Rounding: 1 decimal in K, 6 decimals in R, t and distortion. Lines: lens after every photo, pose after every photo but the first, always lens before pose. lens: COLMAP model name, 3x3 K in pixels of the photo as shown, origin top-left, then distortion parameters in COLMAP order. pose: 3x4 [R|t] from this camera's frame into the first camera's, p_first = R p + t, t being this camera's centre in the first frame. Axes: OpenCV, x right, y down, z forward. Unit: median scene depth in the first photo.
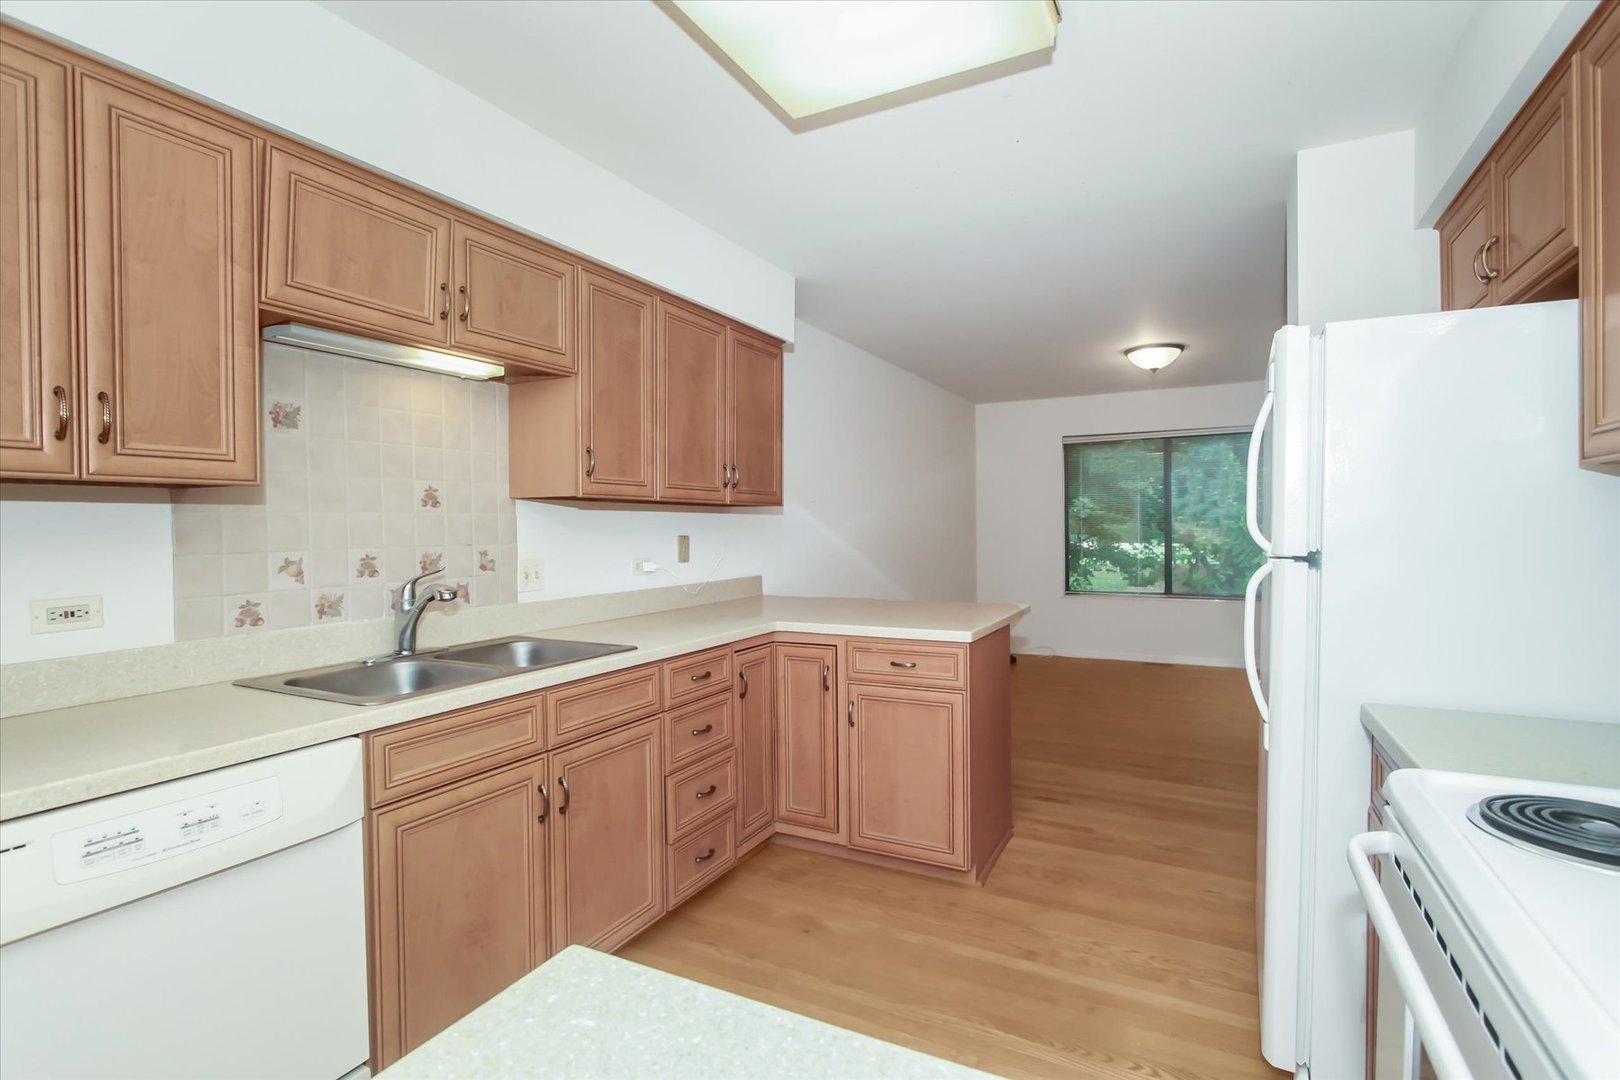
lens RADIAL K [[772.7, 0, 809.8], [0, 772.7, 540.6], [0, 0, 1]] dist [-0.004808, -0.000521]
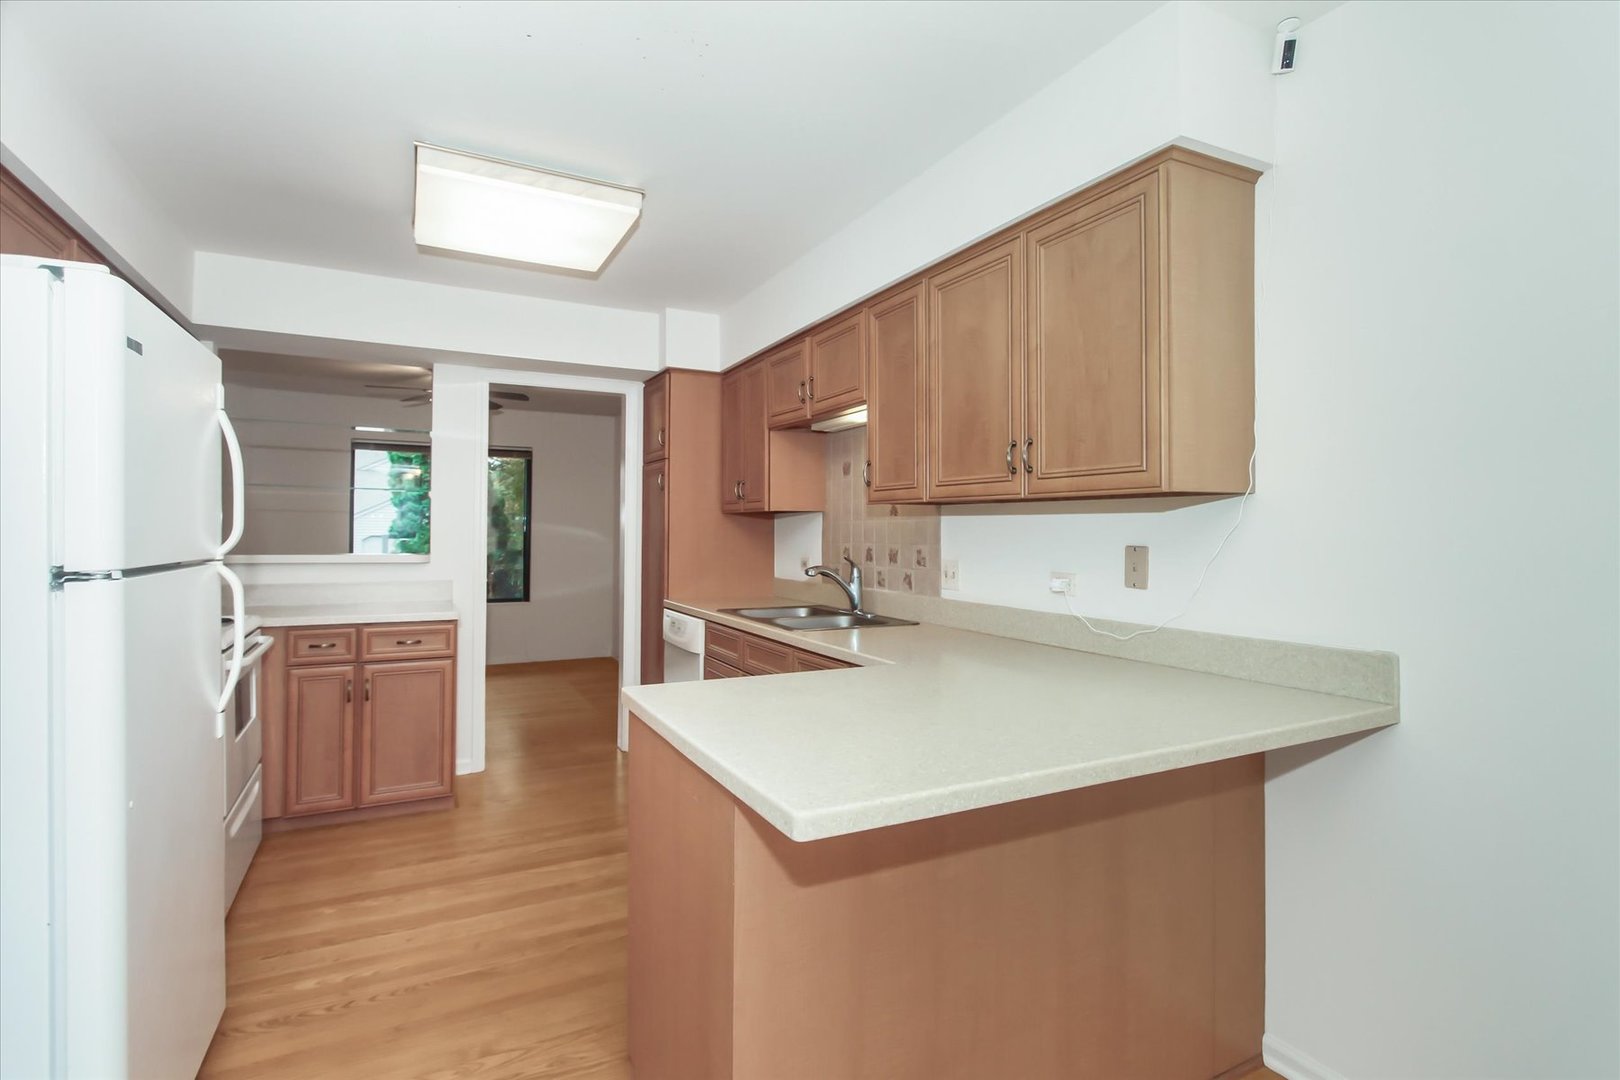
lens RADIAL K [[772.7, 0, 819.8], [0, 772.7, 519.8], [0, 0, 1]] dist [-0.004808, -0.000521]
pose [[-0.565253, -0.006376, -0.824893, 0.631554], [-0.015091, 0.999883, 0.002612, -0.032326], [0.824779, 0.013925, -0.565283, 1.434855]]
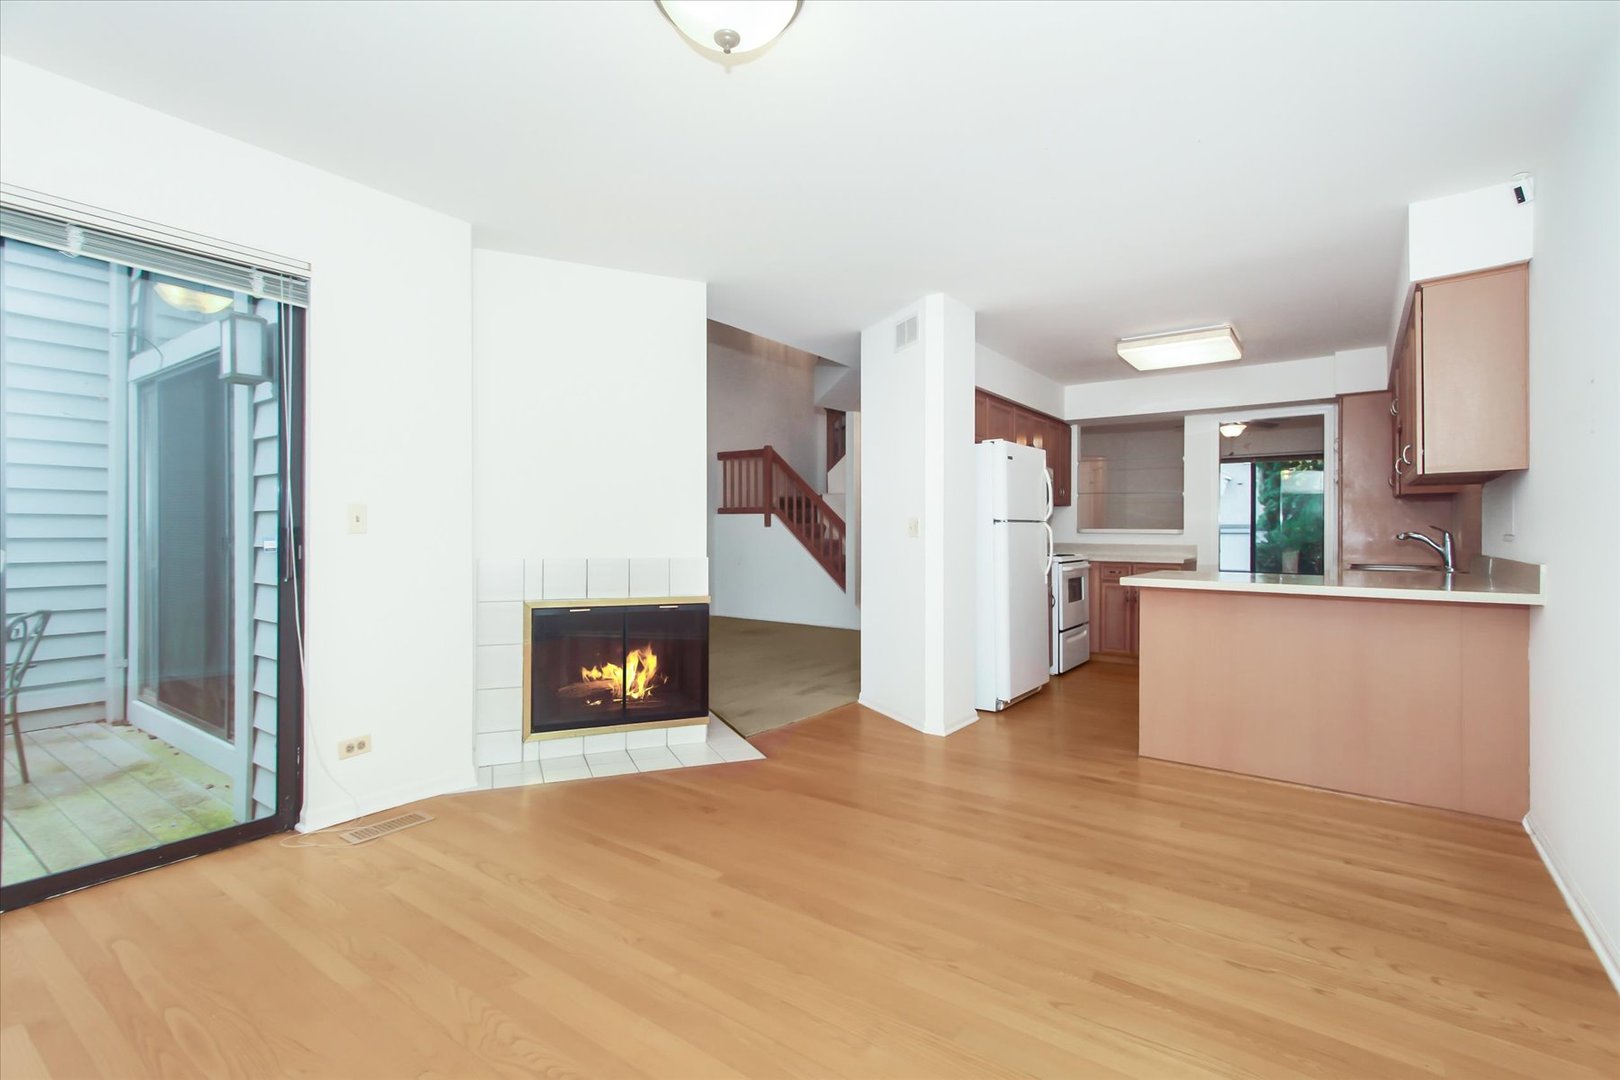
lens RADIAL K [[753.0, 0, 801.1], [0, 753.0, 531.4], [0, 0, 1]] dist [0.005512, 0.000457]
pose [[-0.987706, 0.008448, 0.156097, 0.679304], [0.011376, 0.999776, 0.017875, -0.003529], [-0.155911, 0.019431, -0.987580, 2.567047]]
